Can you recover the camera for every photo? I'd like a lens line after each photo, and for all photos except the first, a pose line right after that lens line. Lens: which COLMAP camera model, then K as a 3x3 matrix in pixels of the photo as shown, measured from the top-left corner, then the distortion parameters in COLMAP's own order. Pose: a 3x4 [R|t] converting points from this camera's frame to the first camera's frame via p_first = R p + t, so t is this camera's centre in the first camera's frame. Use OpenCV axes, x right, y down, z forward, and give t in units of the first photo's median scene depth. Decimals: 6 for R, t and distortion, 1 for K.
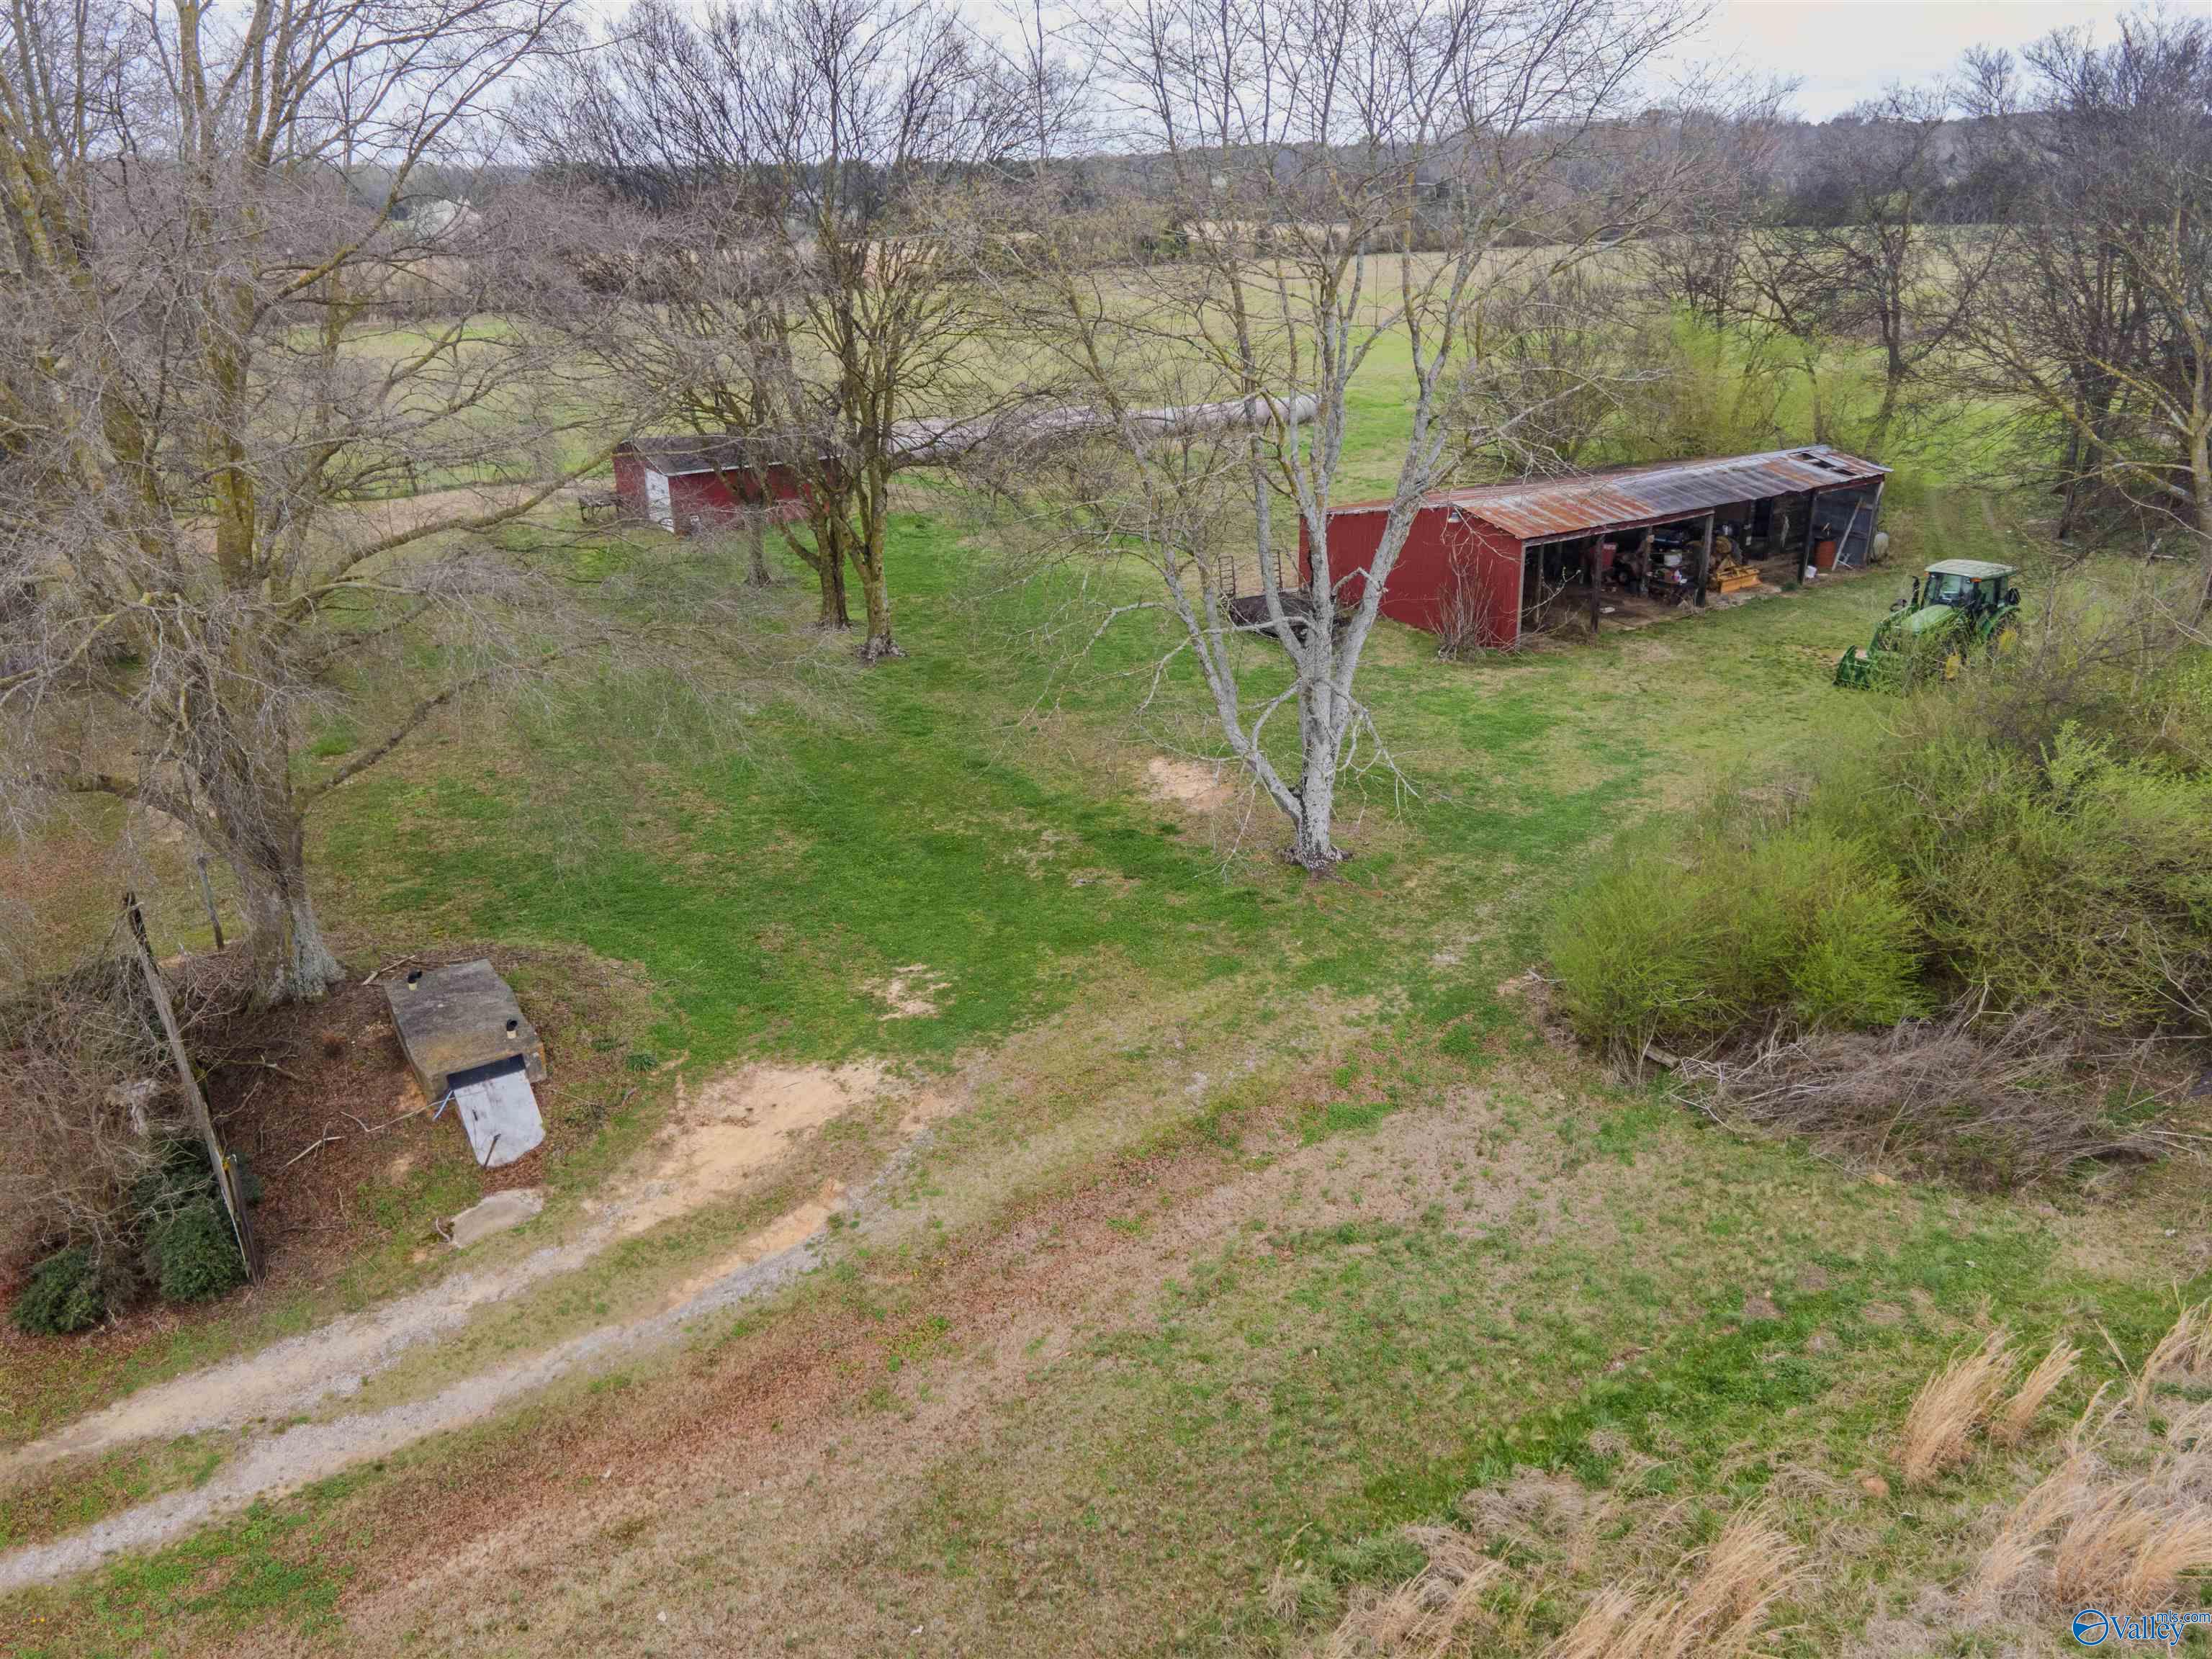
lens RADIAL K [[1581.3, 0, 1104.7], [0, 1581.3, 891.1], [0, 0, 1]] dist [0.041428, 0.000594]
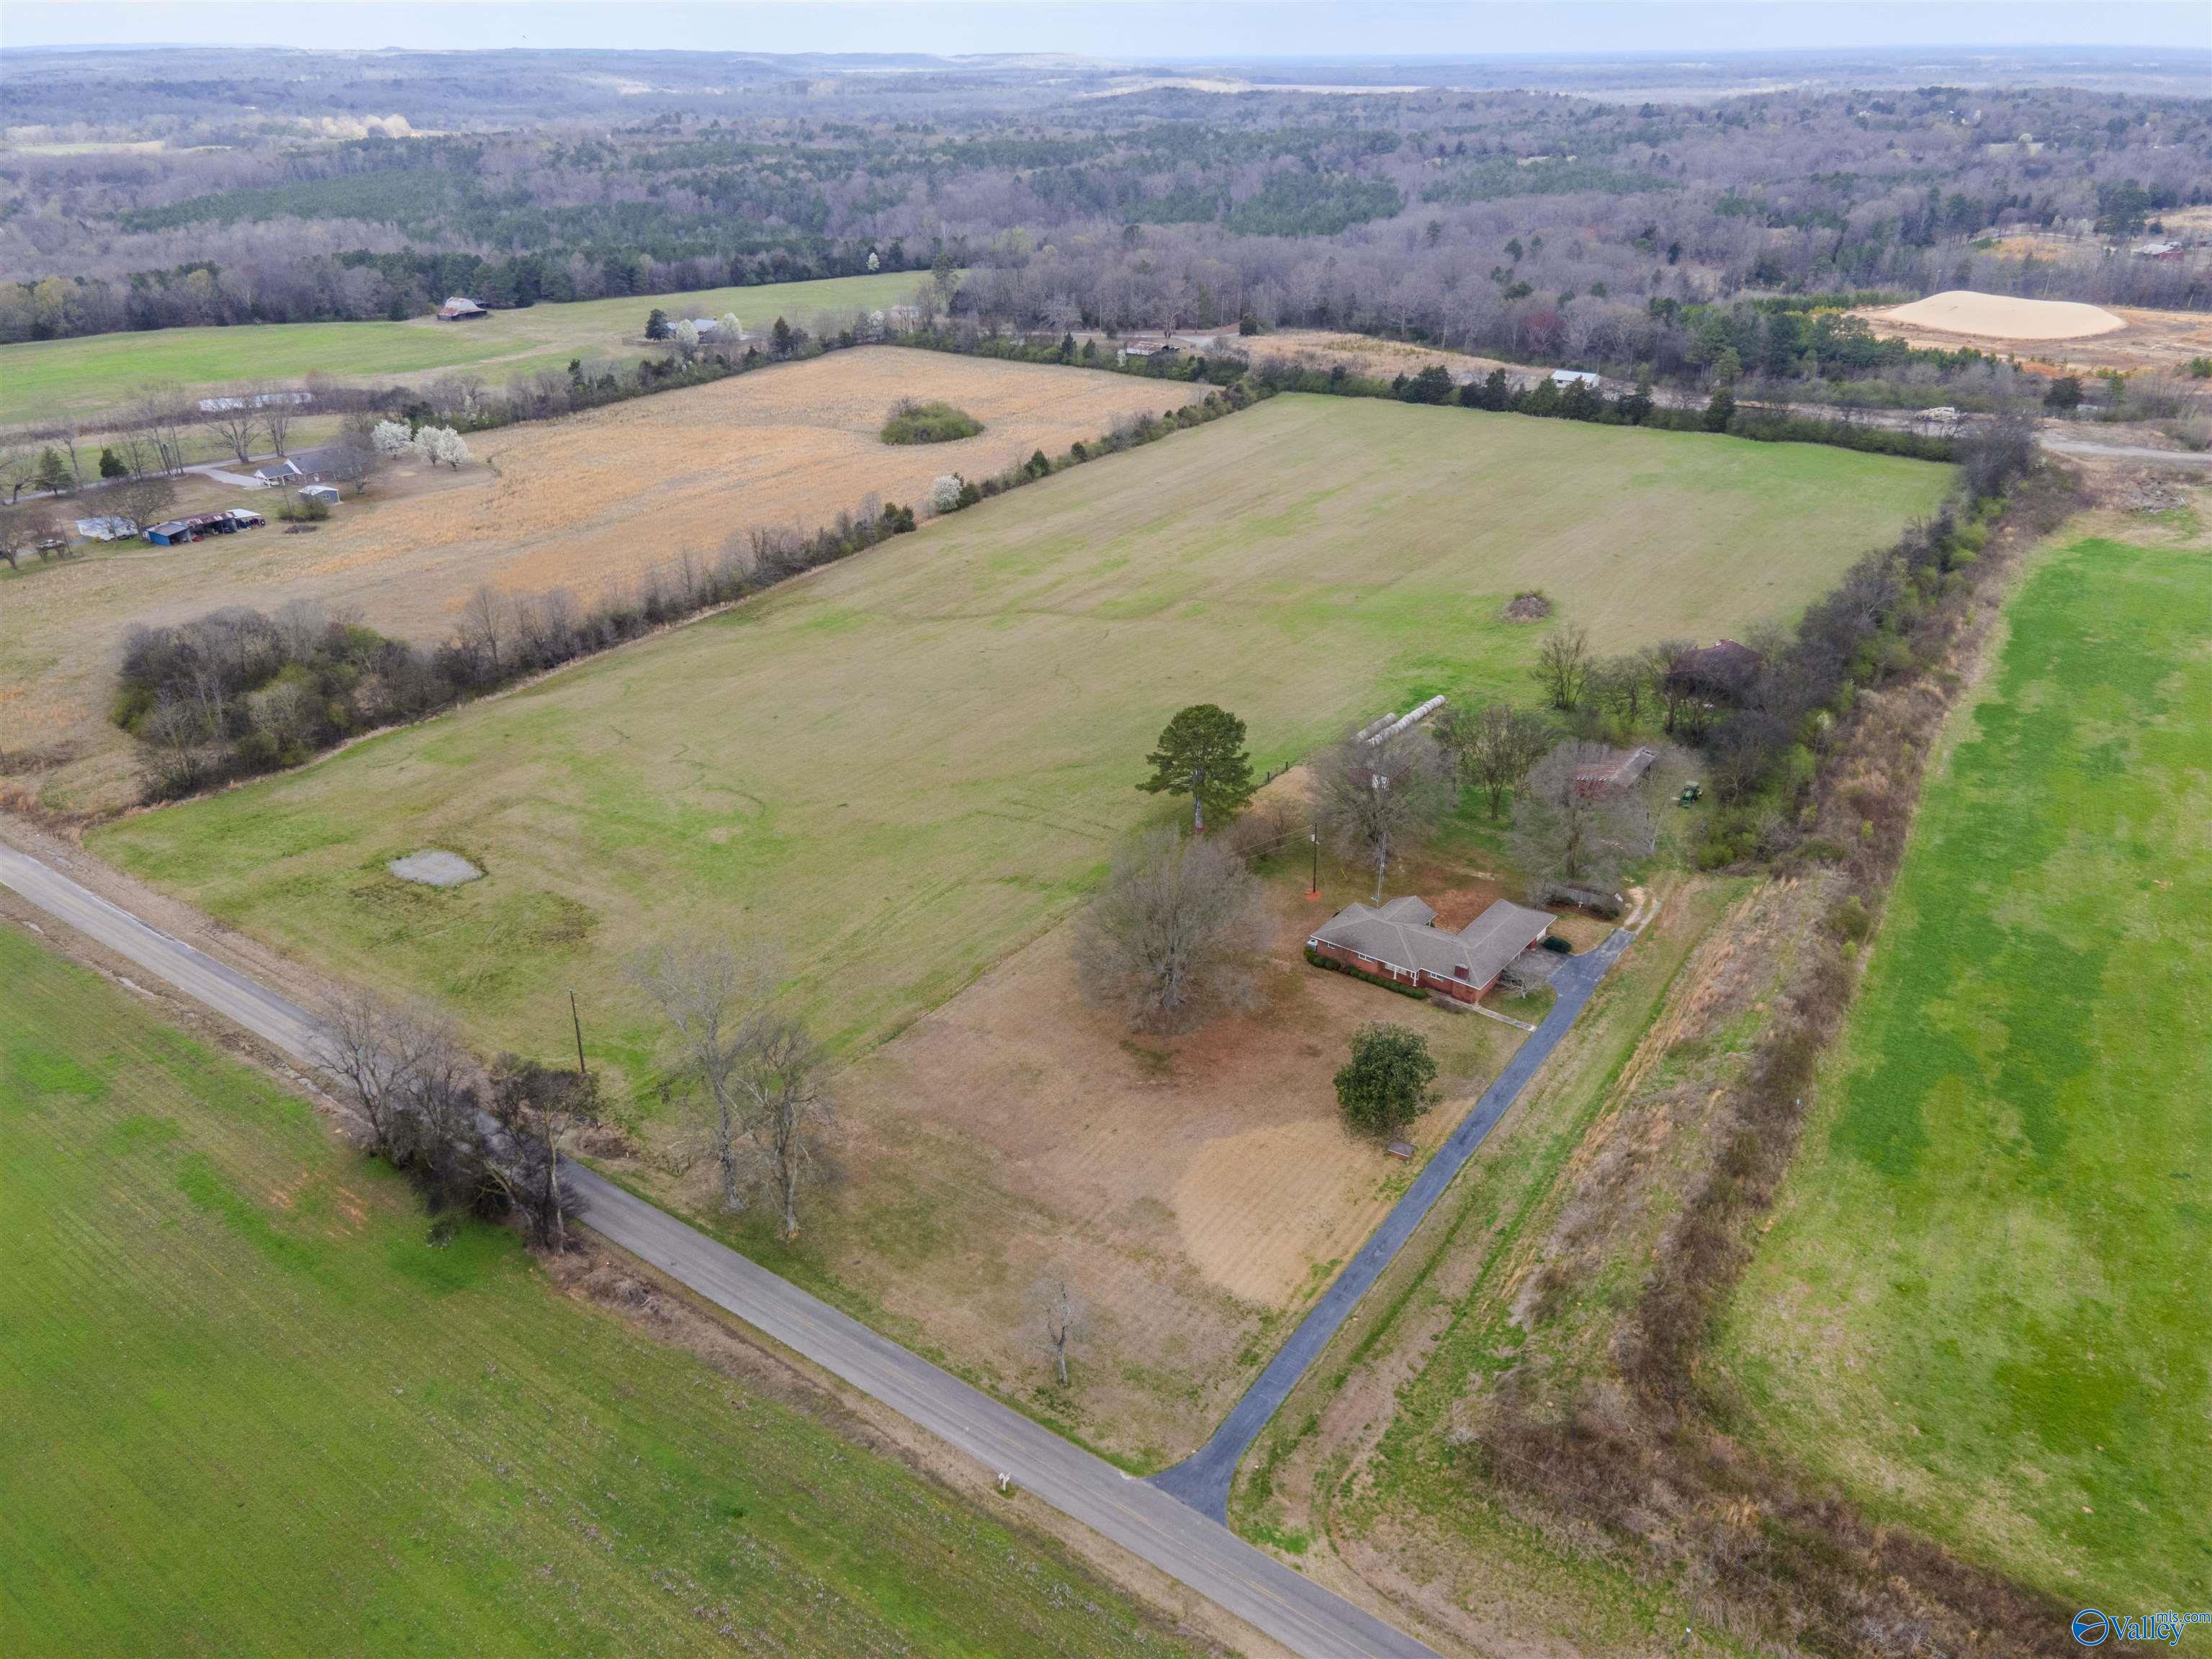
lens RADIAL K [[1604.0, 0, 1111.9], [0, 1604.0, 830.9], [0, 0, 1]] dist [0.039690, 0.010986]
pose [[0.919602, -0.164383, 0.356806, -6.652587], [0.156837, 0.986348, 0.050200, -1.229187], [-0.360187, 0.009796, 0.932829, -7.009507]]
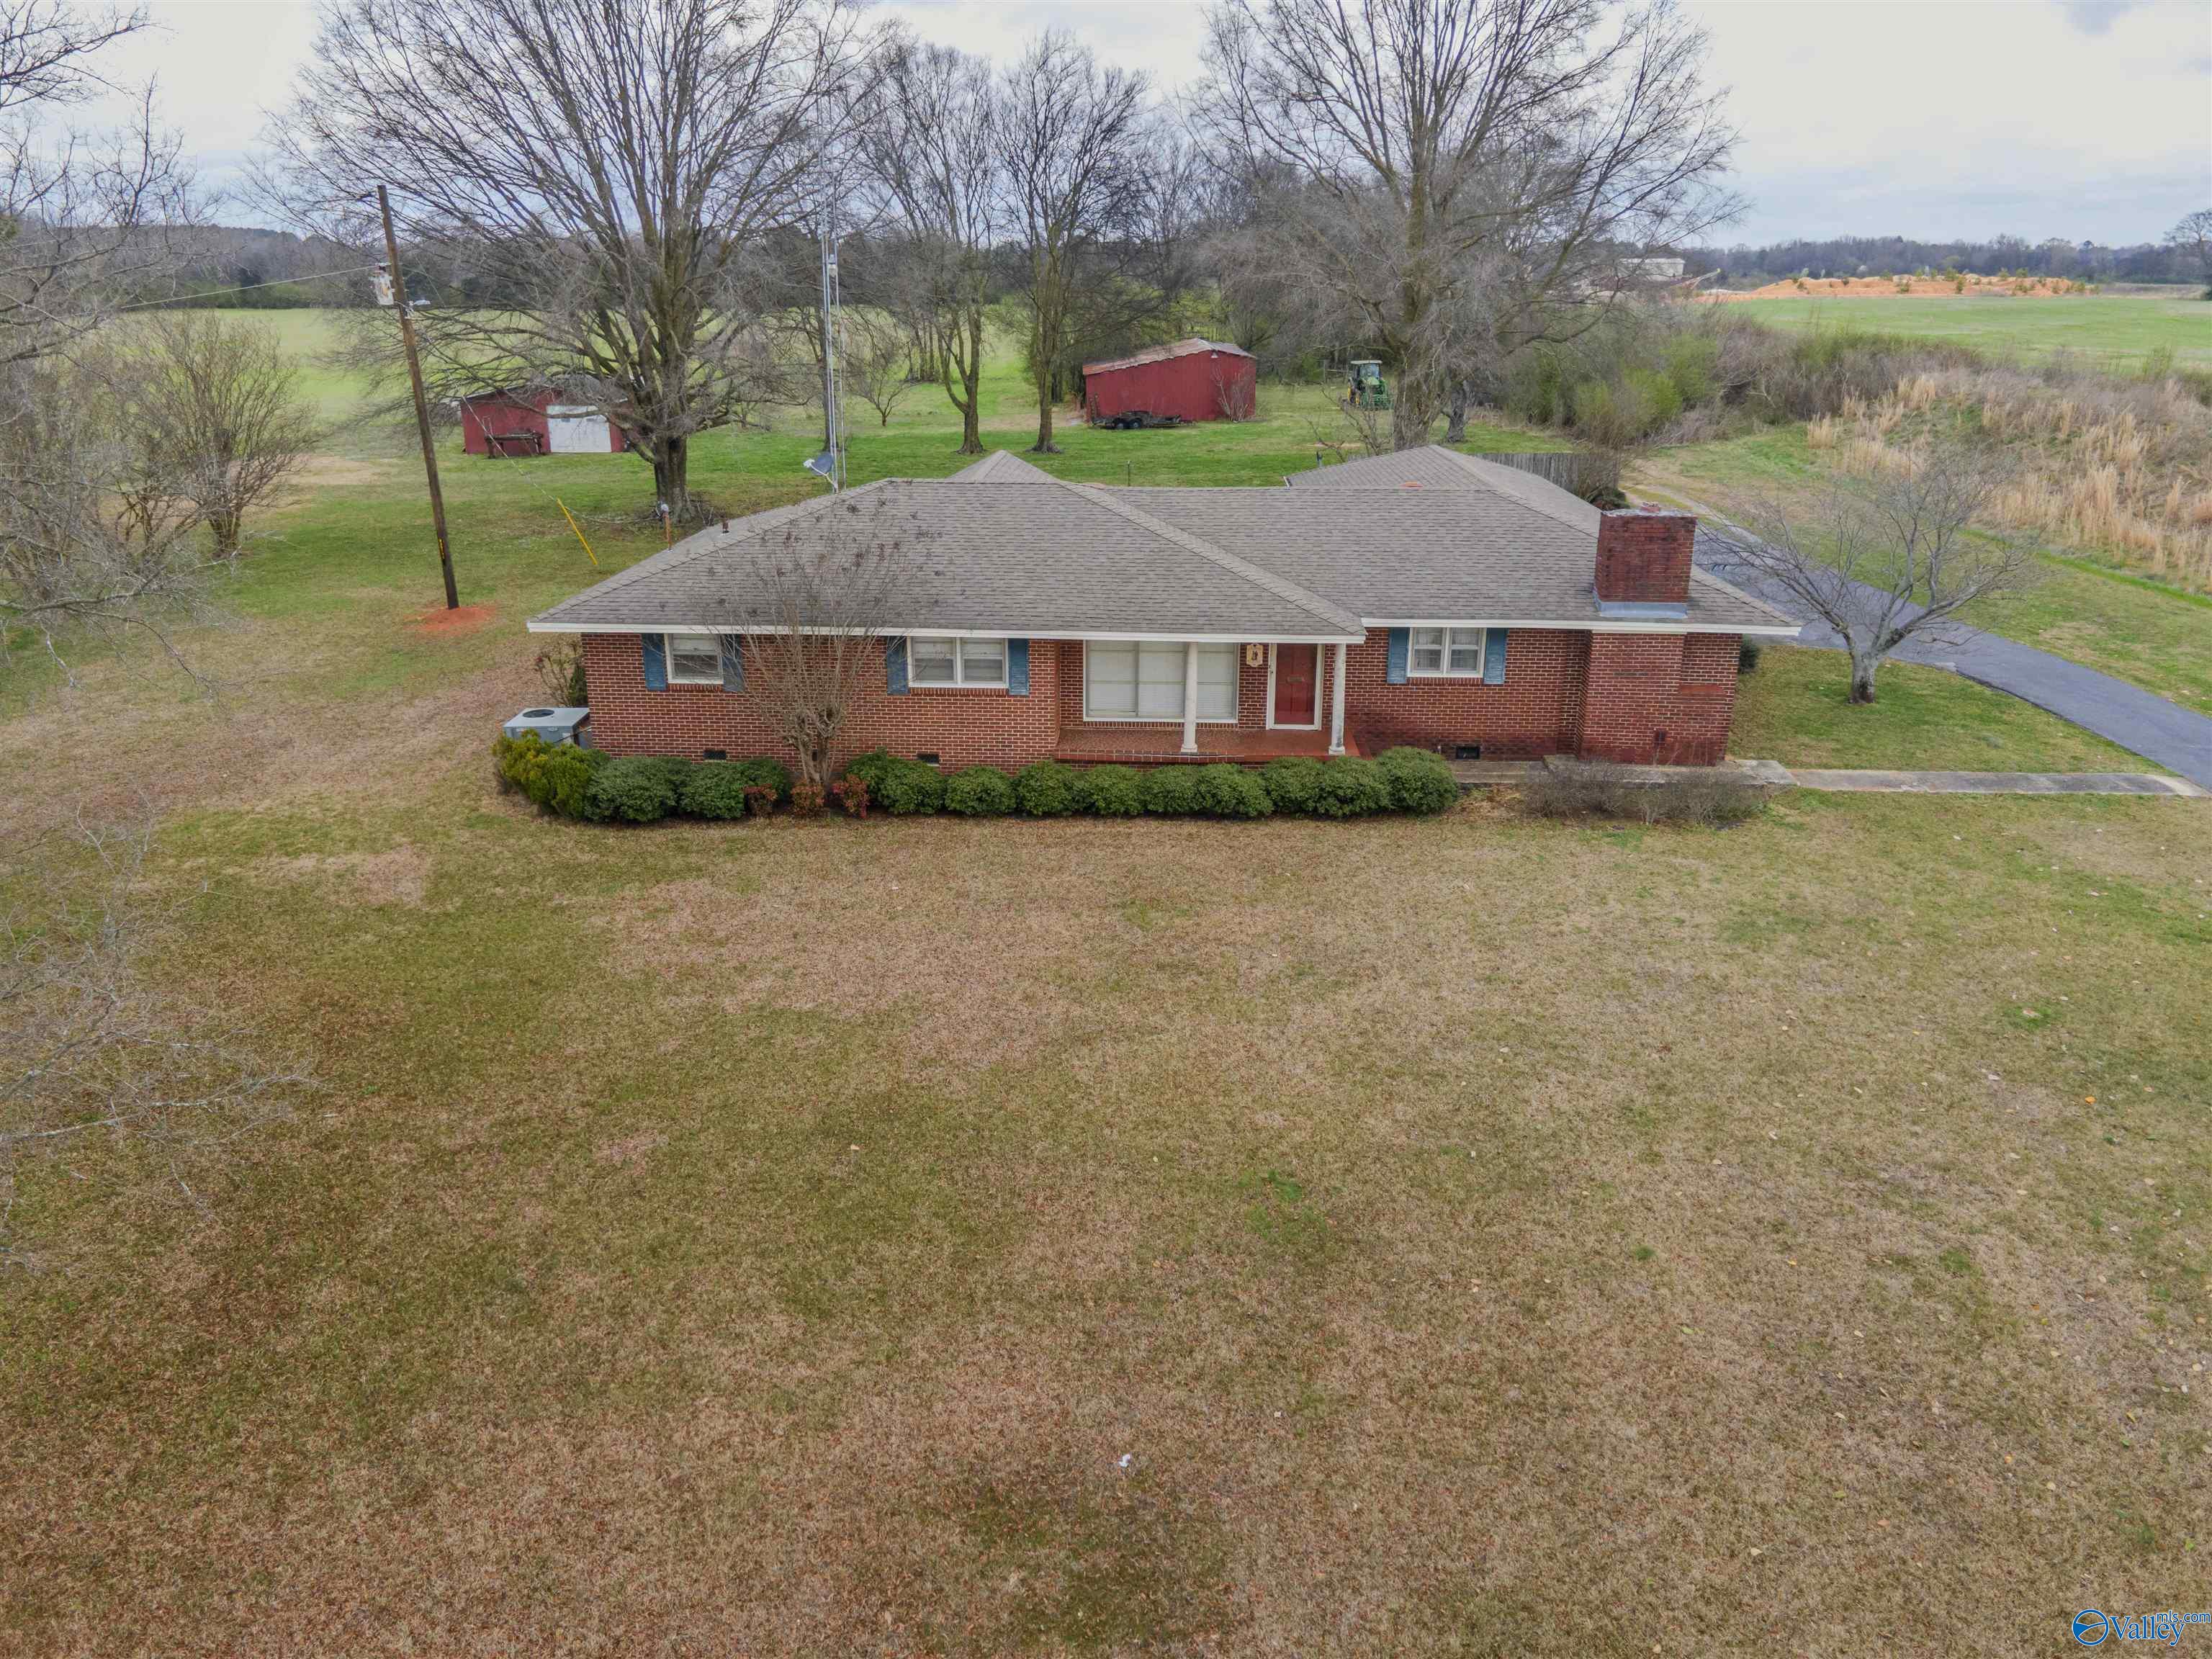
lens RADIAL K [[1604.0, 0, 1111.9], [0, 1604.0, 830.9], [0, 0, 1]] dist [0.039690, 0.010986]
pose [[0.528105, -0.264667, 0.806881, -3.239258], [0.344640, 0.935217, 0.081195, 0.223091], [-0.776098, 0.235204, 0.585108, 0.114405]]
